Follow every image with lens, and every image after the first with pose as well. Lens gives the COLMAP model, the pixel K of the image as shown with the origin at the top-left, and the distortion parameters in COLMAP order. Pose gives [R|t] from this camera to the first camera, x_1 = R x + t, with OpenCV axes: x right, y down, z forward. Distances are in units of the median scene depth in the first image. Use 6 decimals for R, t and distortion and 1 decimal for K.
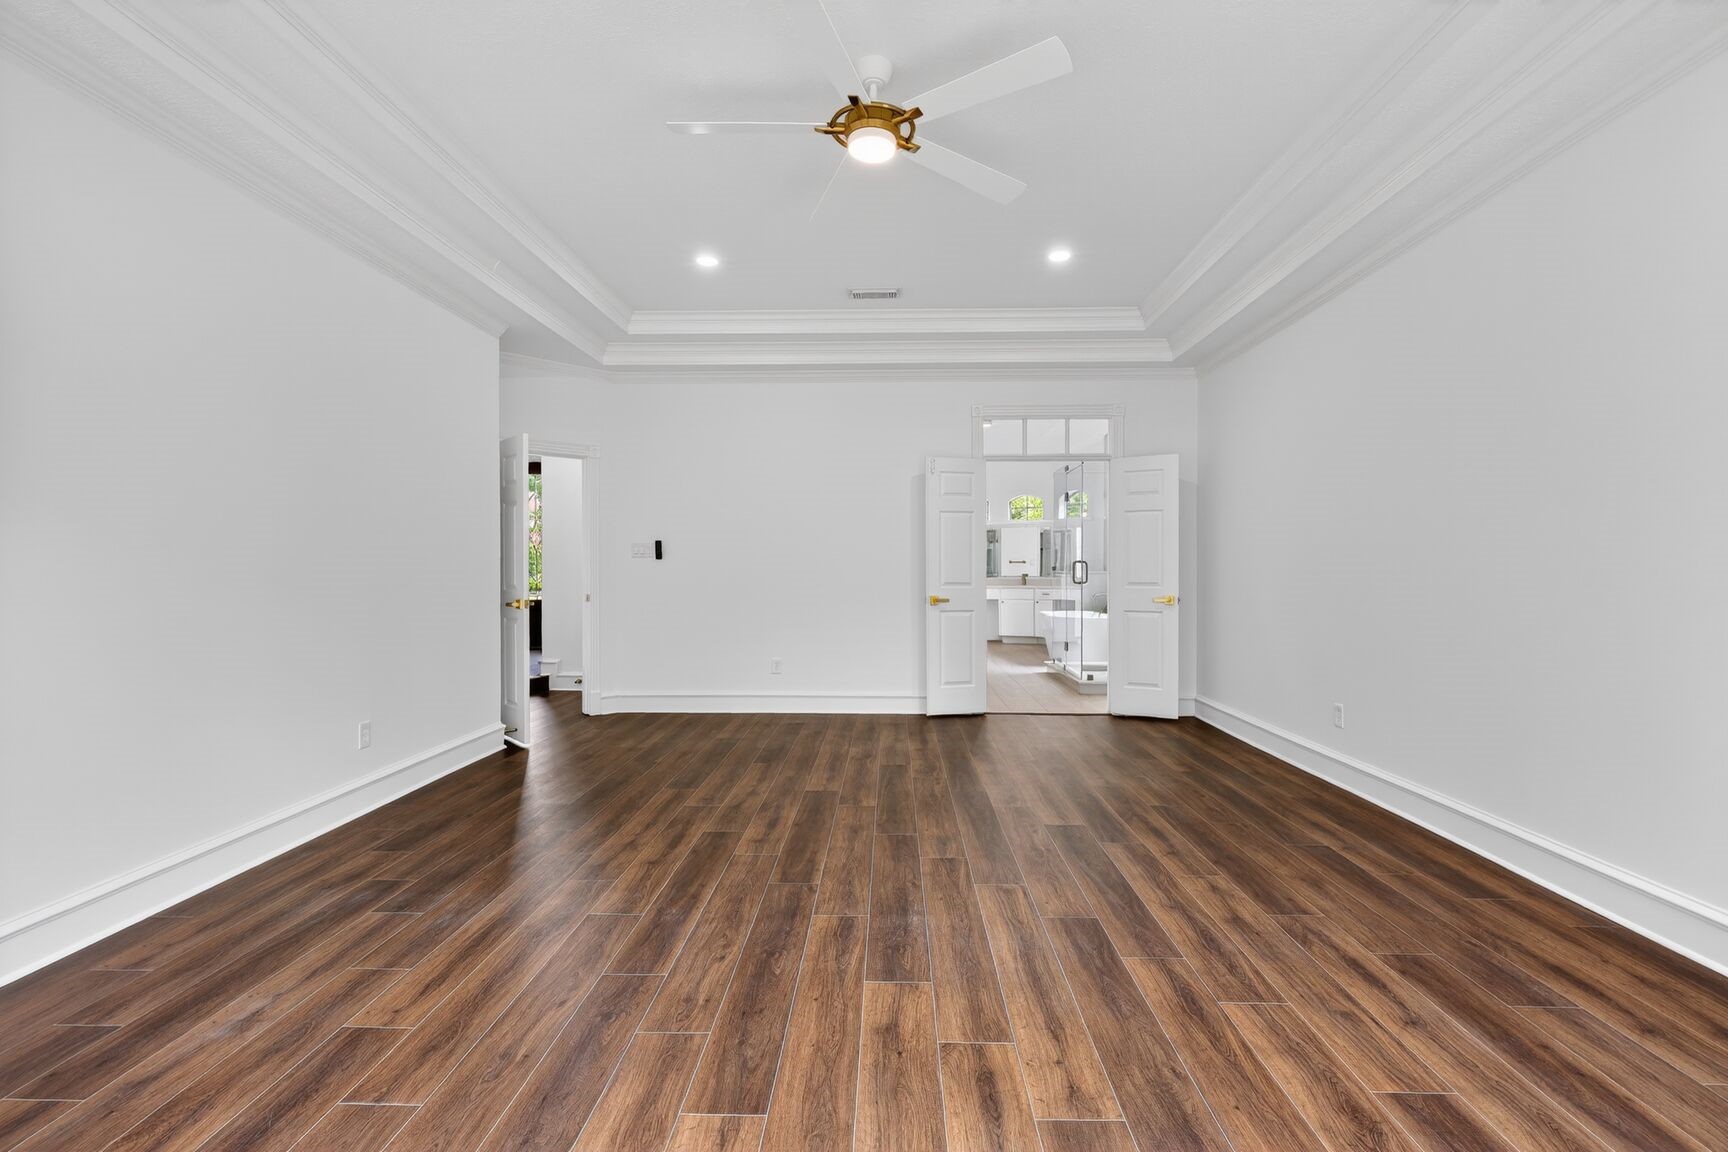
lens RADIAL K [[798.9, 0, 874.6], [0, 798.9, 570.5], [0, 0, 1]] dist [0.001239, 0.000152]
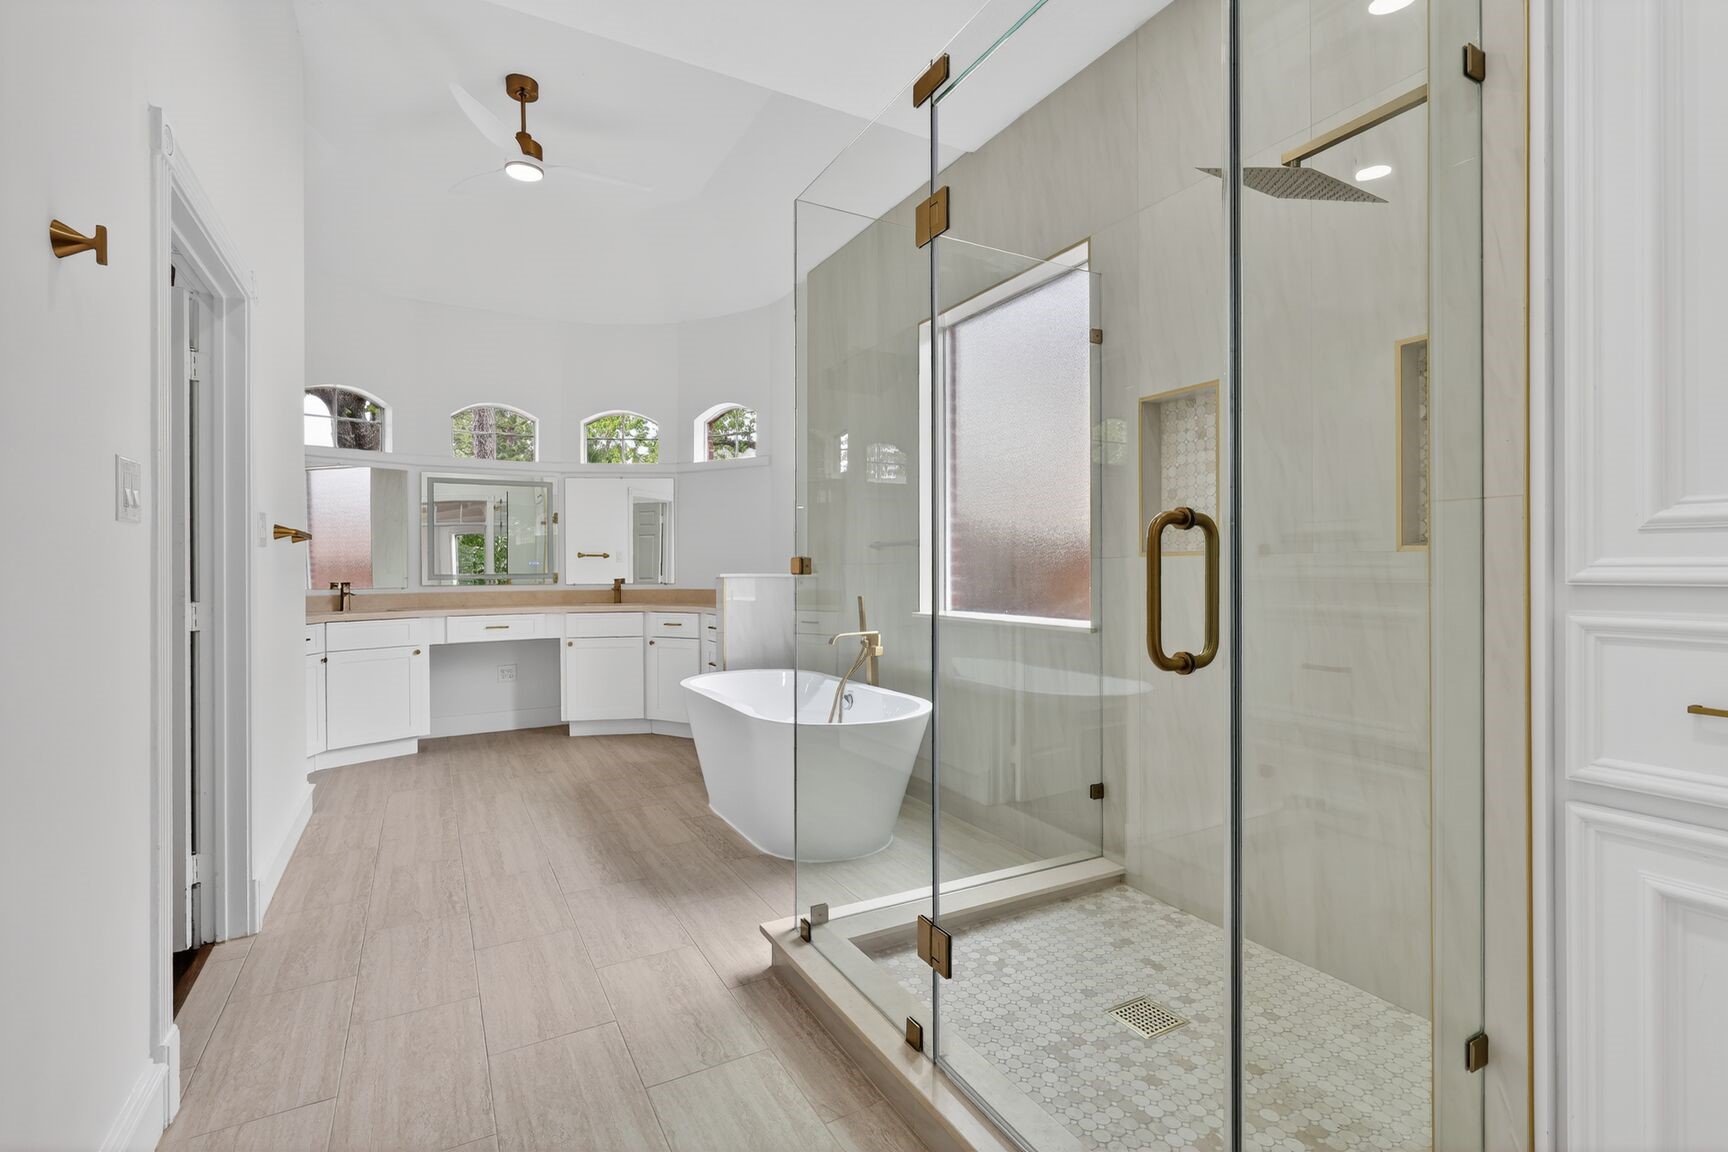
lens RADIAL K [[798.9, 0, 874.6], [0, 798.9, 570.5], [0, 0, 1]] dist [0.001239, 0.000152]
pose [[0.863842, -0.000578, 0.503762, 0.082674], [0.002401, 0.999993, -0.002971, 0.000229], [-0.503756, 0.003776, 0.863838, 0.530993]]
